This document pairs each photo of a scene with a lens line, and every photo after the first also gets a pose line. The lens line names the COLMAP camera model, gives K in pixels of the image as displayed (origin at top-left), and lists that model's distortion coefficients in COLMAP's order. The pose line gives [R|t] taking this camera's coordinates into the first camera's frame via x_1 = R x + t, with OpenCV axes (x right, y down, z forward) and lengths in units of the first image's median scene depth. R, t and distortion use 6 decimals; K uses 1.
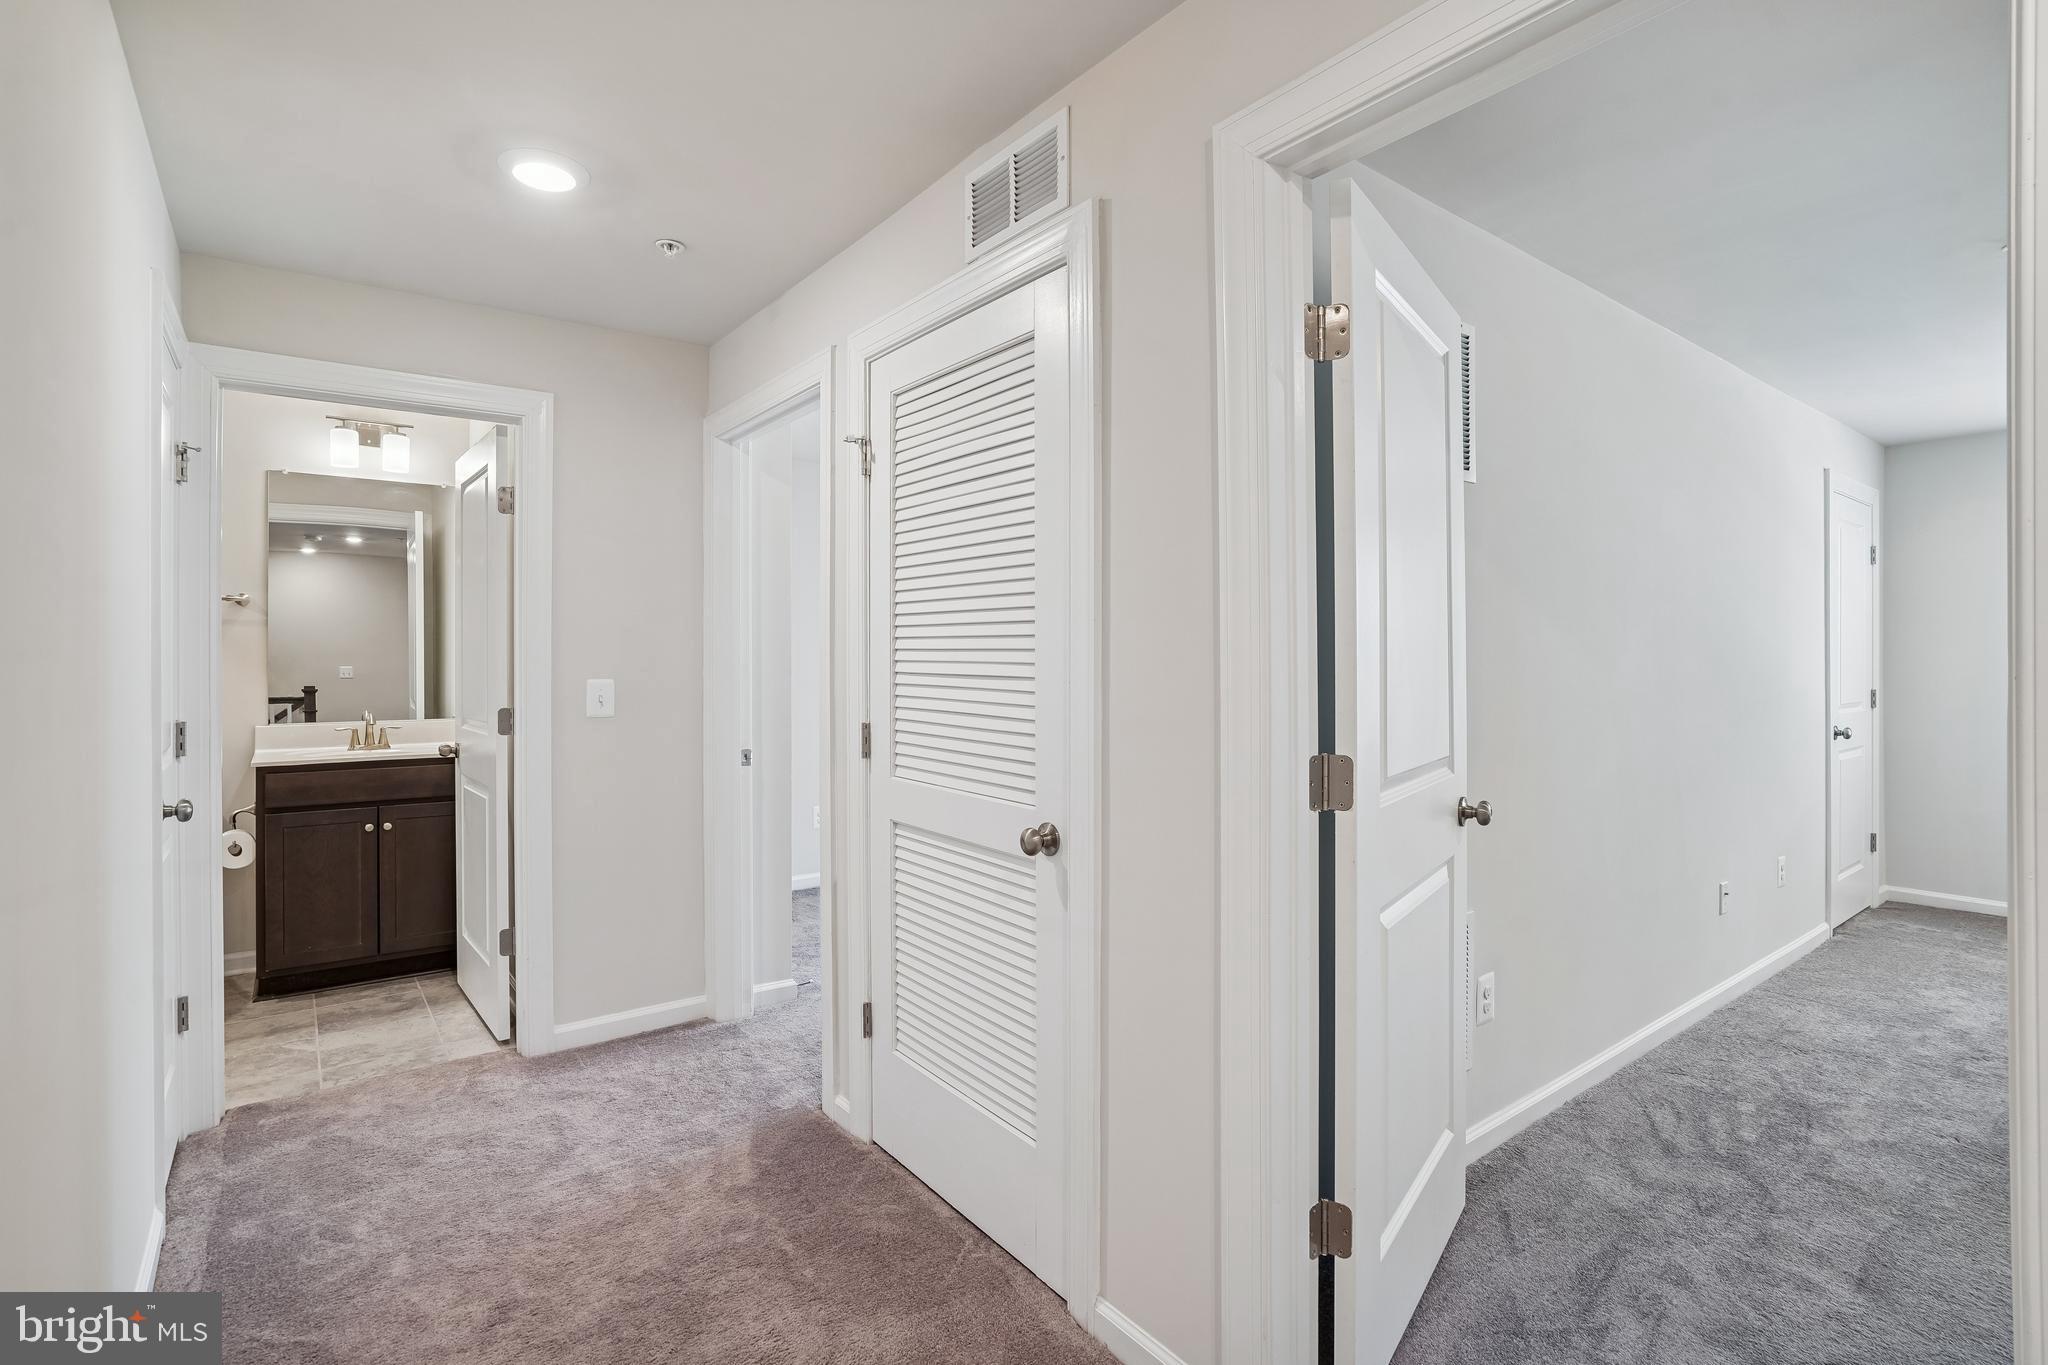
lens RADIAL K [[954.3, 0, 992.1], [0, 954.3, 665.1], [0, 0, 1]] dist [-0.004944, 0.002296]
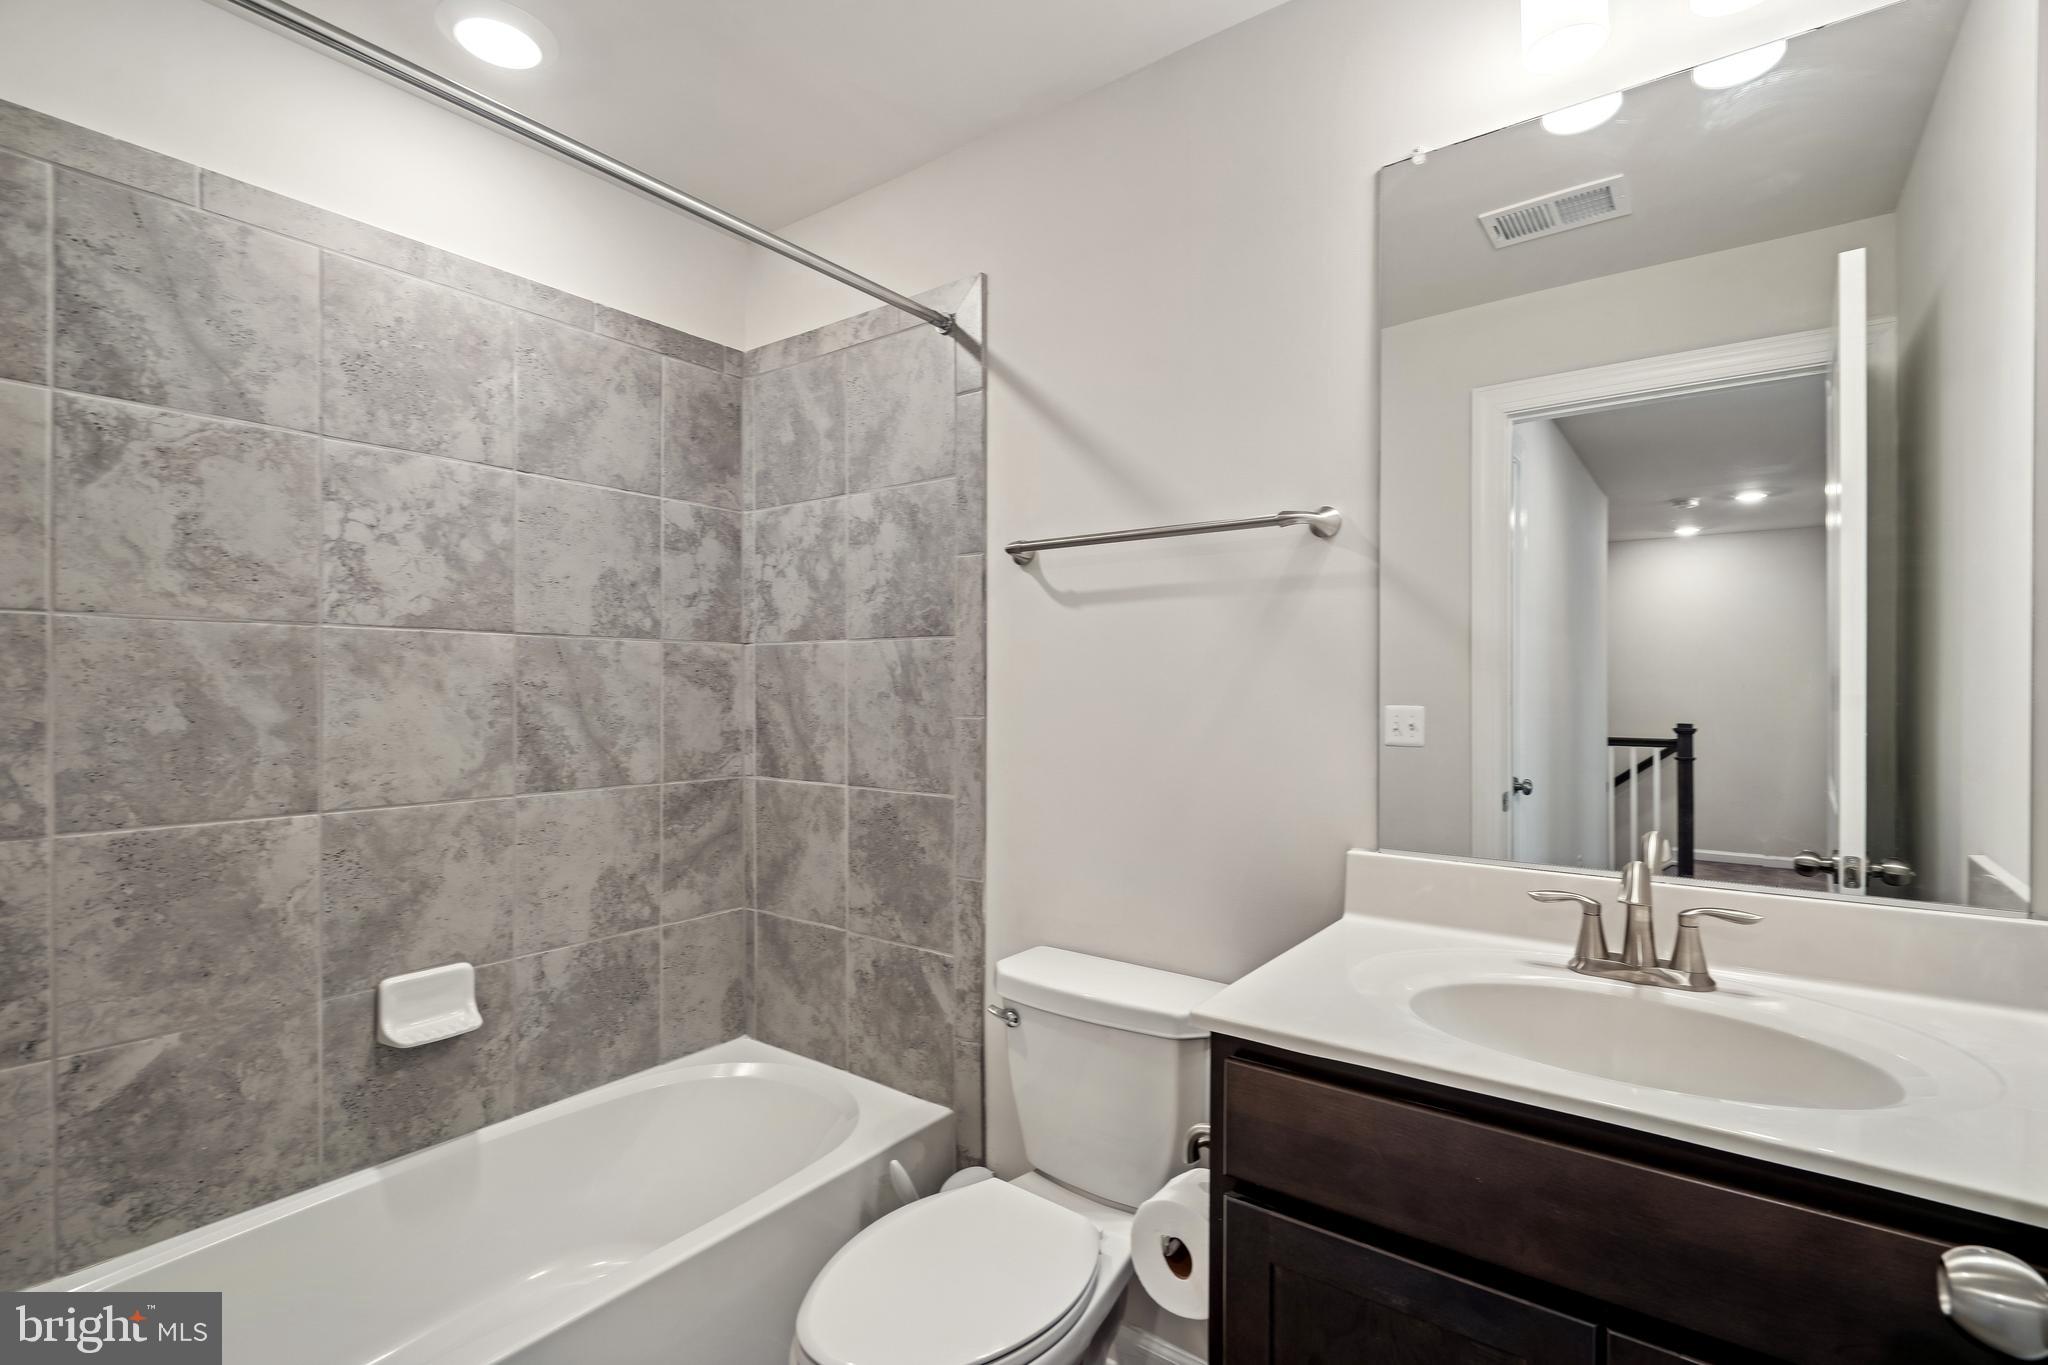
lens RADIAL K [[954.3, 0, 1015.1], [0, 954.3, 693.0], [0, 0, 1]] dist [-0.004944, 0.002296]
pose [[0.289154, -0.000265, -0.957282, -0.688004], [-0.001748, 0.999998, -0.000805, 0.003091], [0.957281, 0.001906, 0.289153, 1.171372]]
